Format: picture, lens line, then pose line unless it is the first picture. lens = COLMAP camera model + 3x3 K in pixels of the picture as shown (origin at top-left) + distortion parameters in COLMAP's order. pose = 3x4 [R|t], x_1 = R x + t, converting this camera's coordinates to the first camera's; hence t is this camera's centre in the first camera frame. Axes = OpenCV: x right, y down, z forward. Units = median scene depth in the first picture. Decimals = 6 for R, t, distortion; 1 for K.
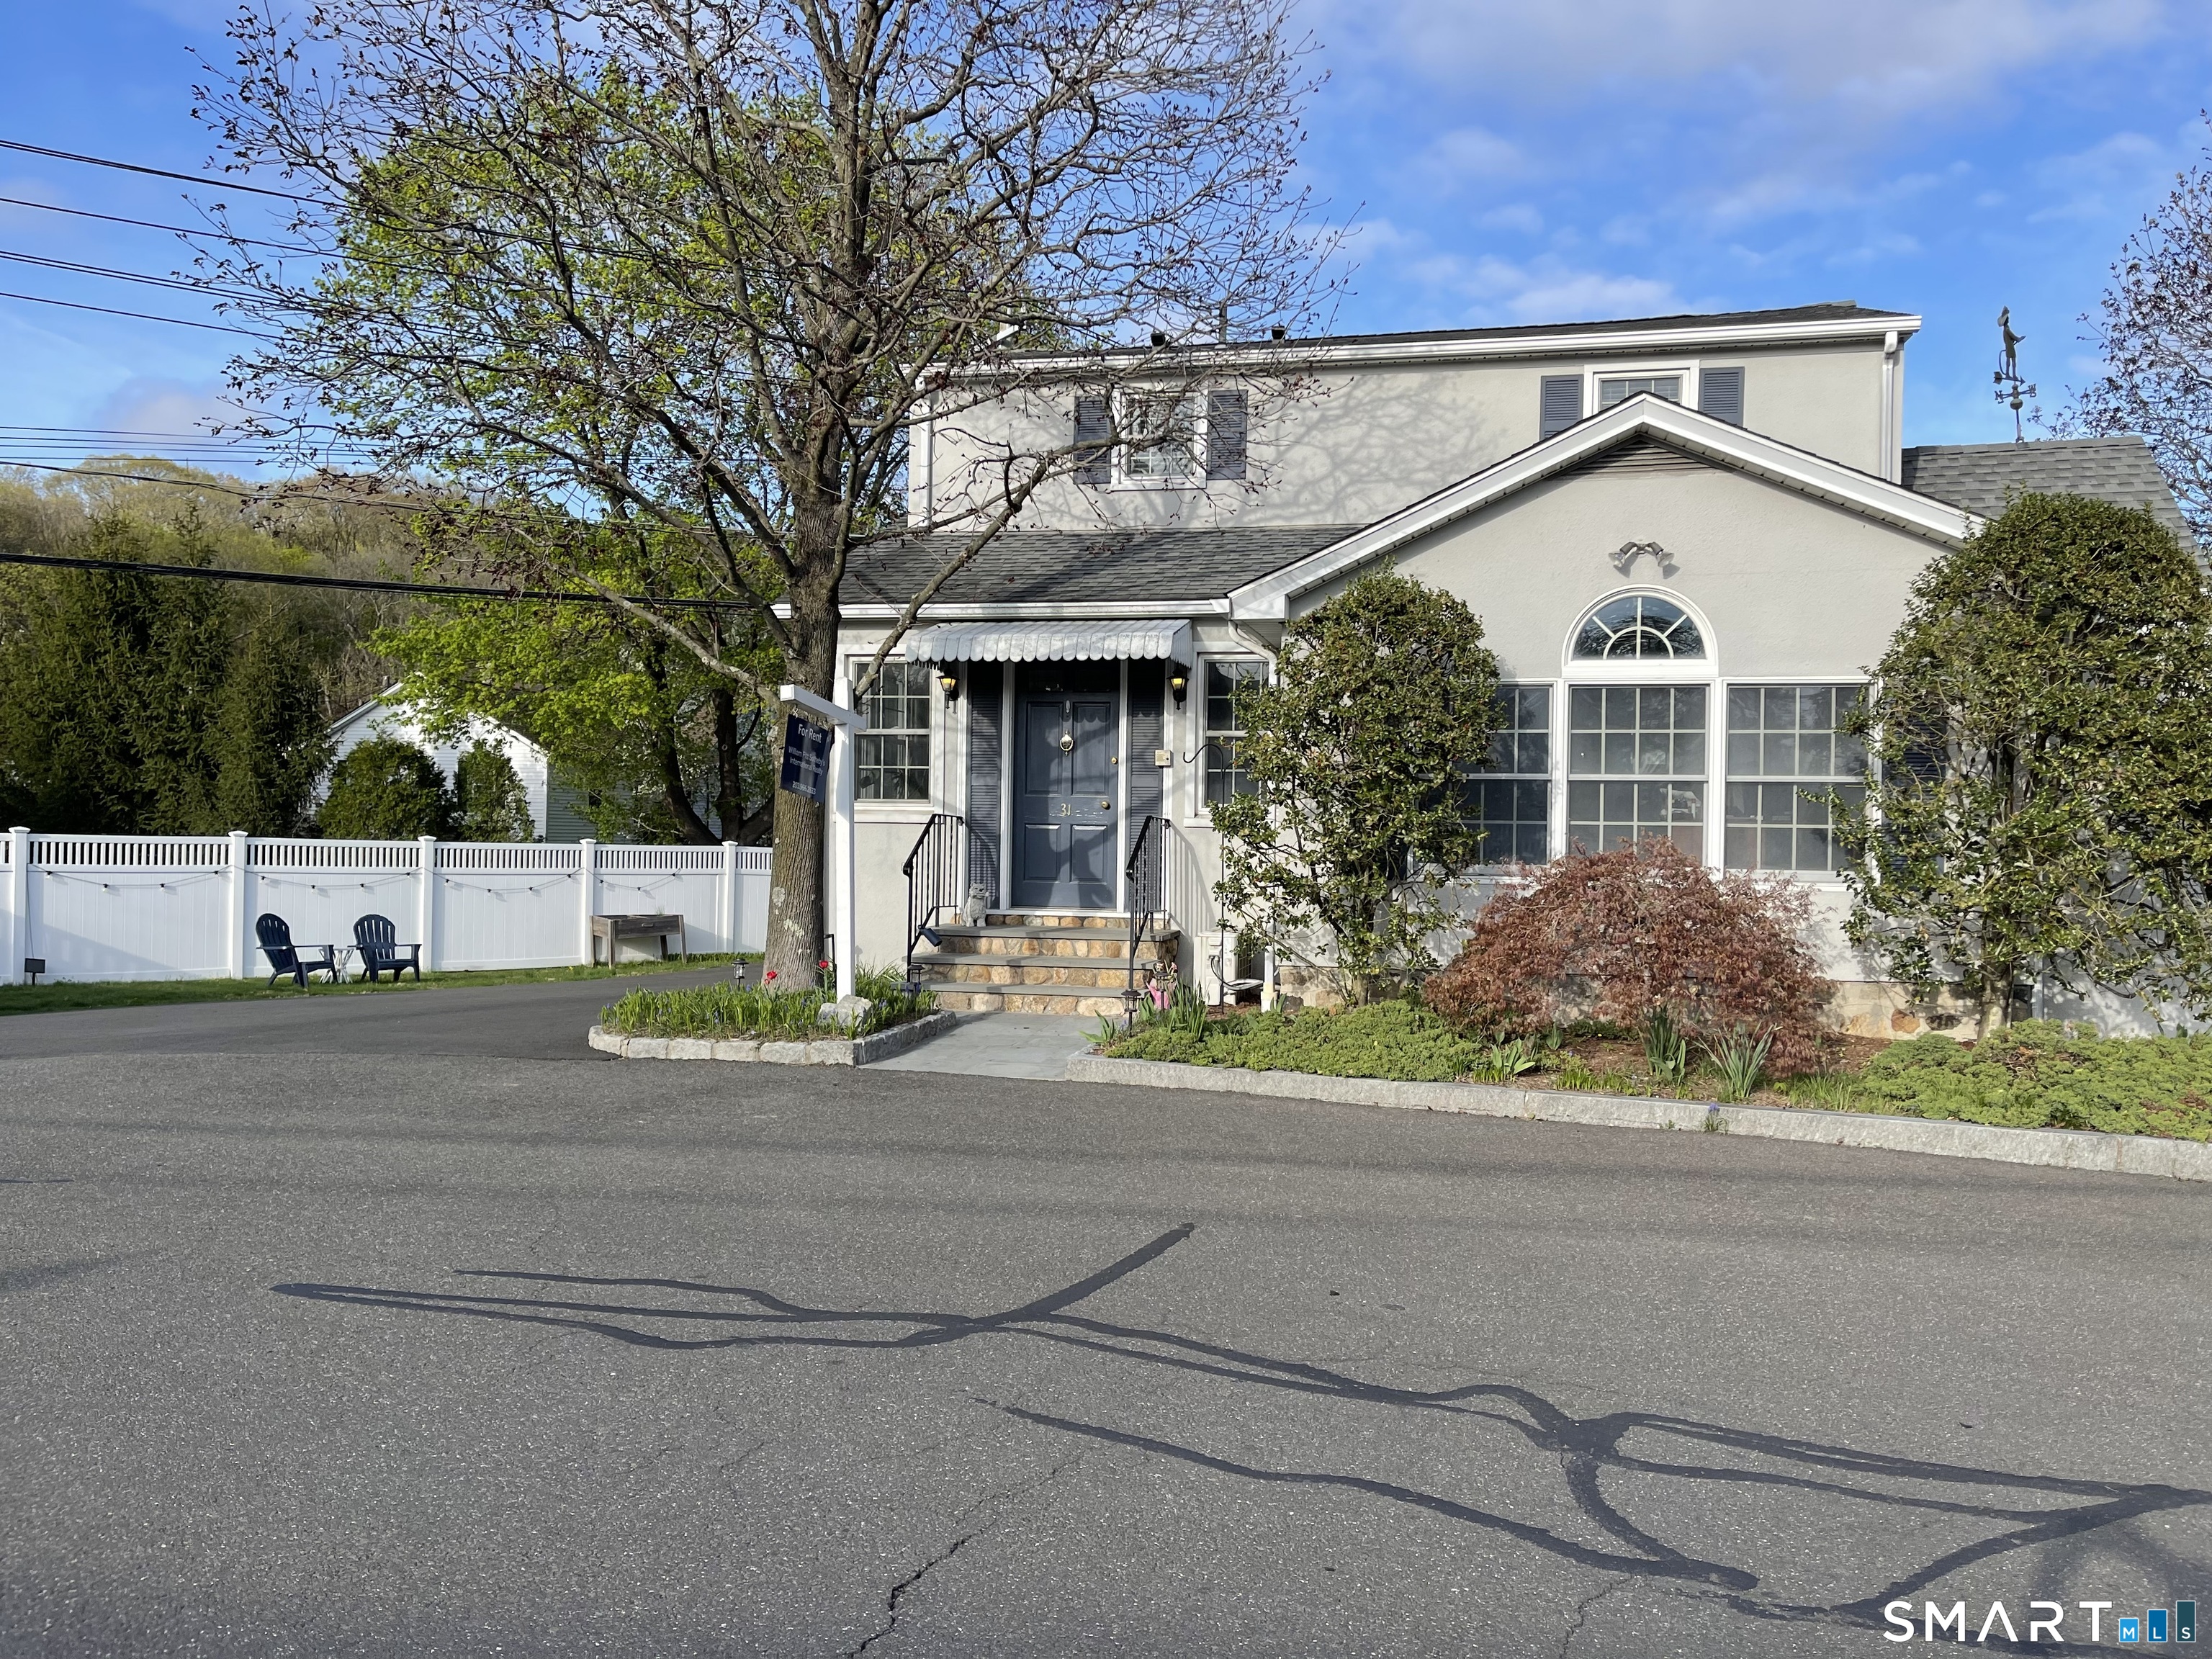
lens RADIAL K [[1684.4, 0, 1107.5], [0, 1684.4, 823.3], [0, 0, 1]] dist [0.071336, -0.086891]
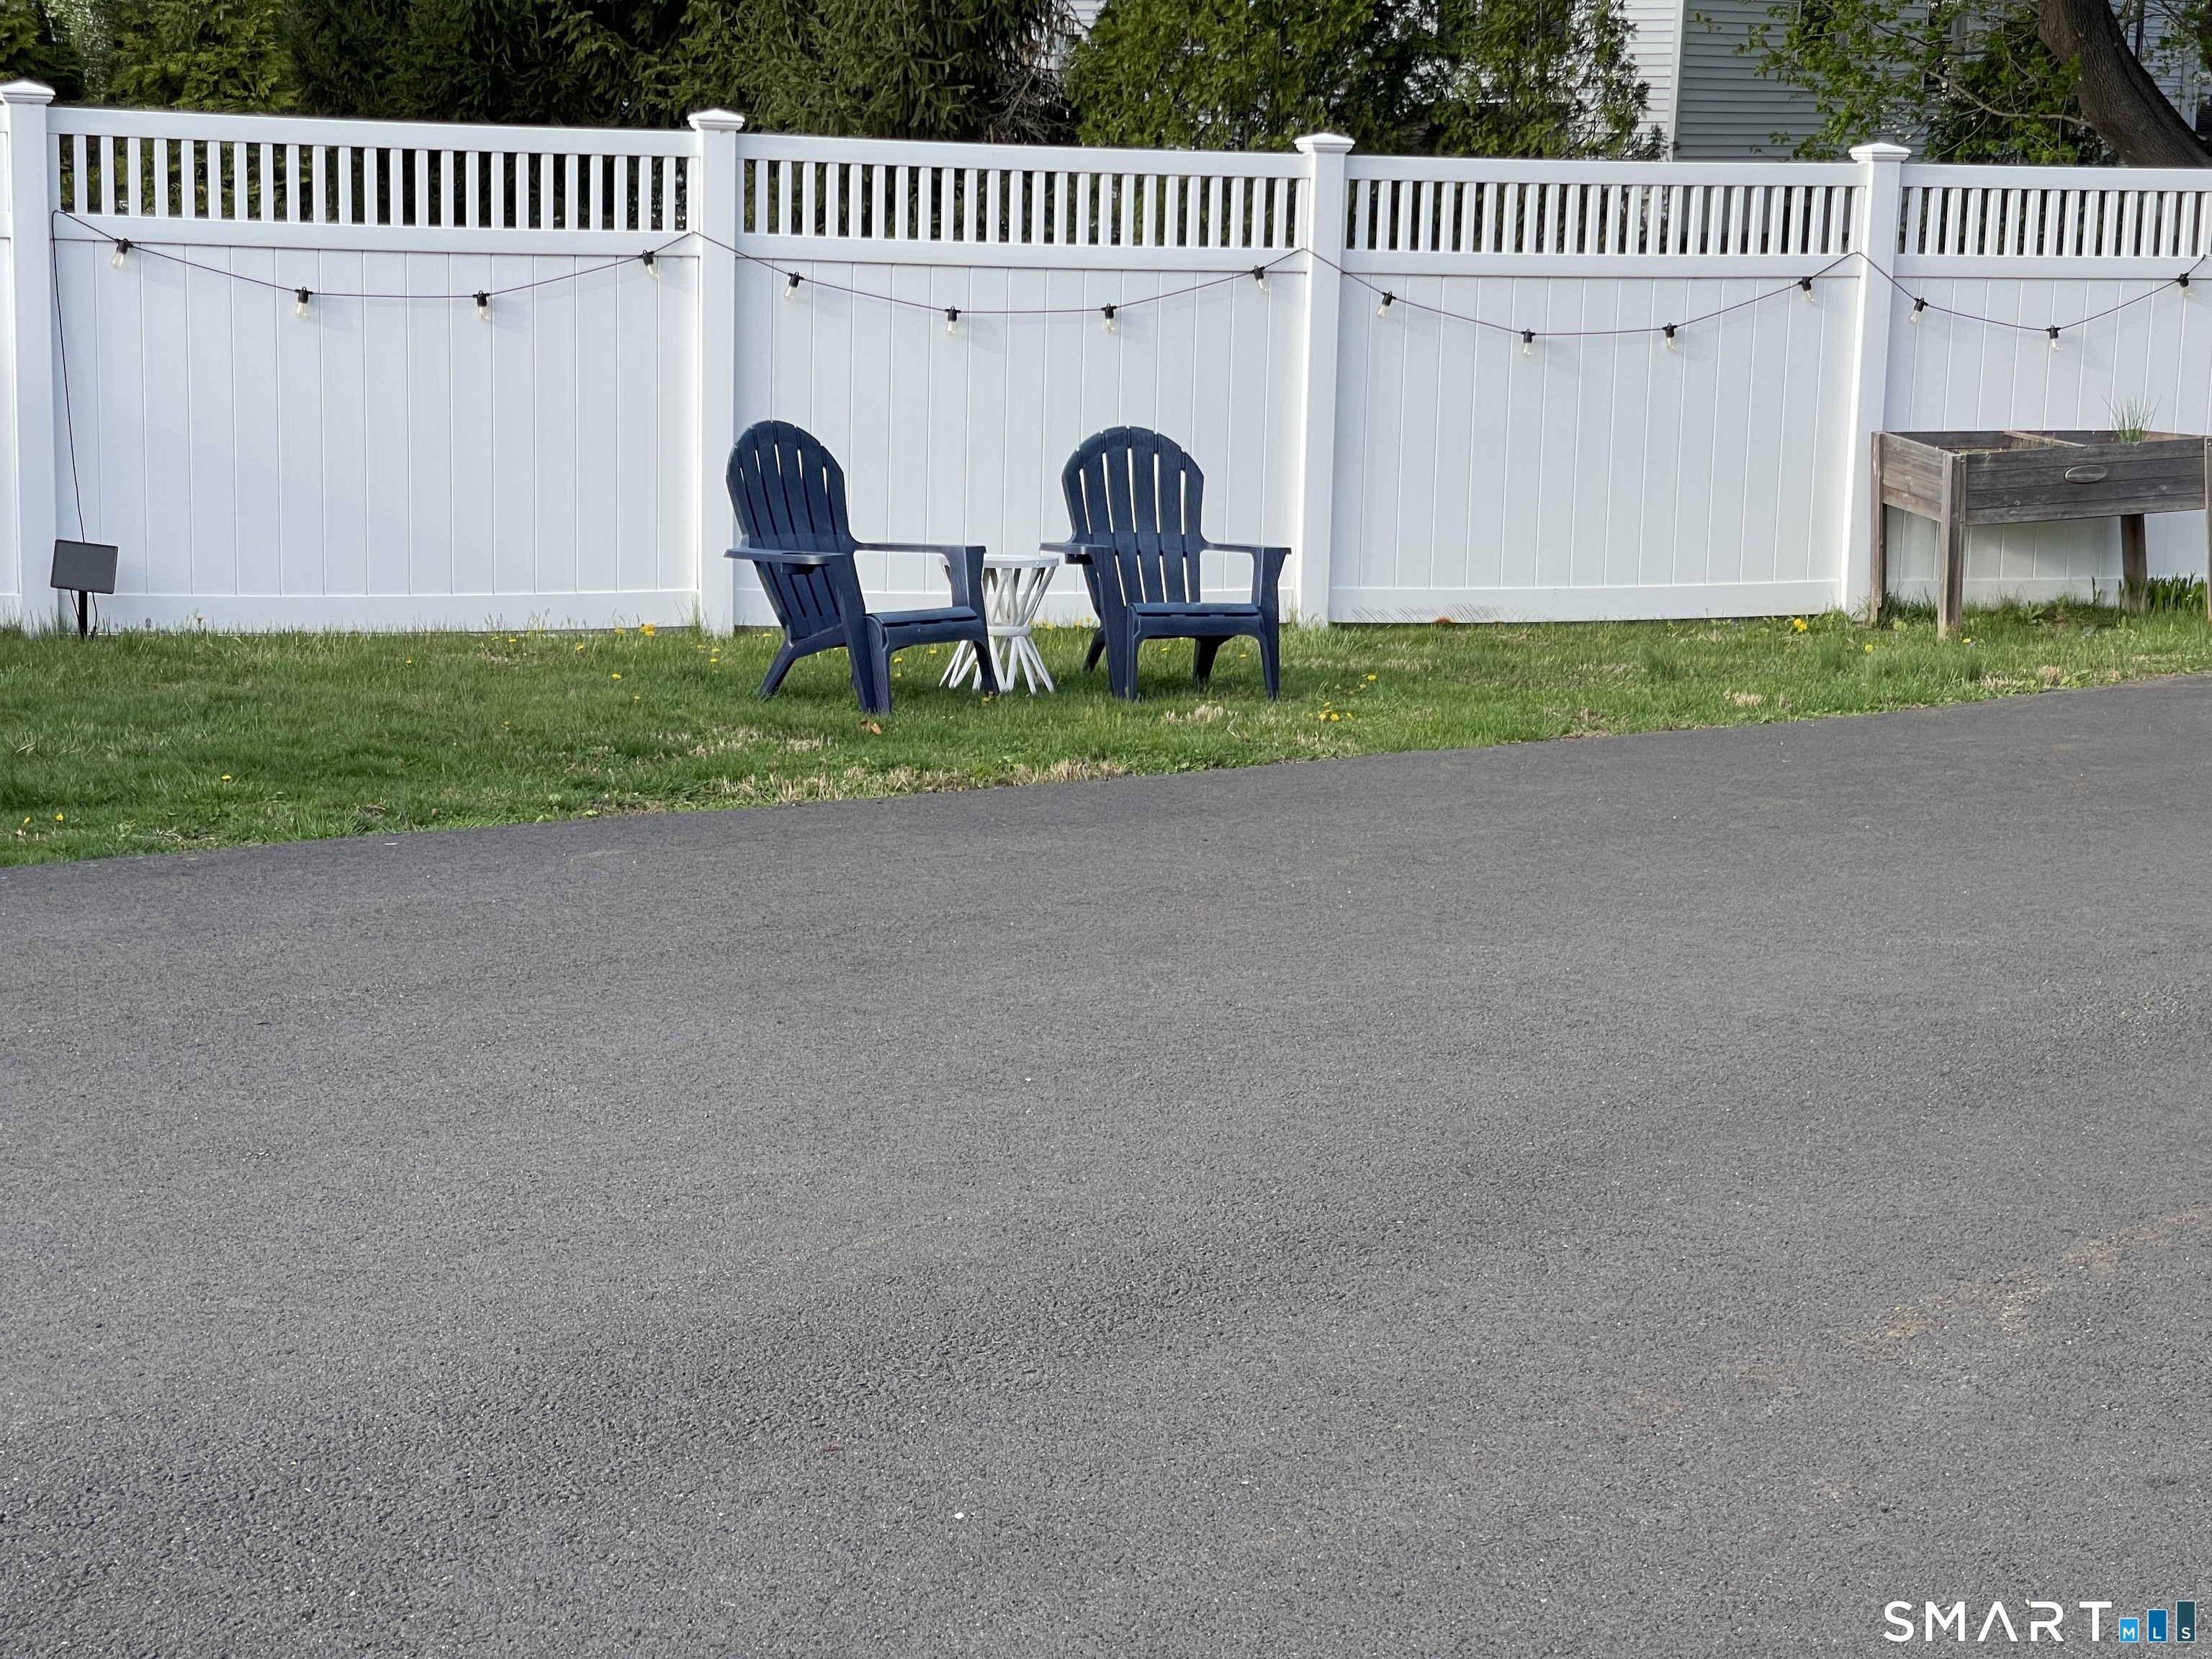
lens RADIAL K [[4153.5, 0, 1108.0], [0, 4153.5, 828.3], [0, 0, 1]] dist [0.320651, 0.000000]
pose [[0.903469, 0.076457, -0.421779, -0.127335], [-0.004216, 0.985501, 0.169614, 0.003015], [0.428632, -0.151463, 0.890693, 0.338287]]
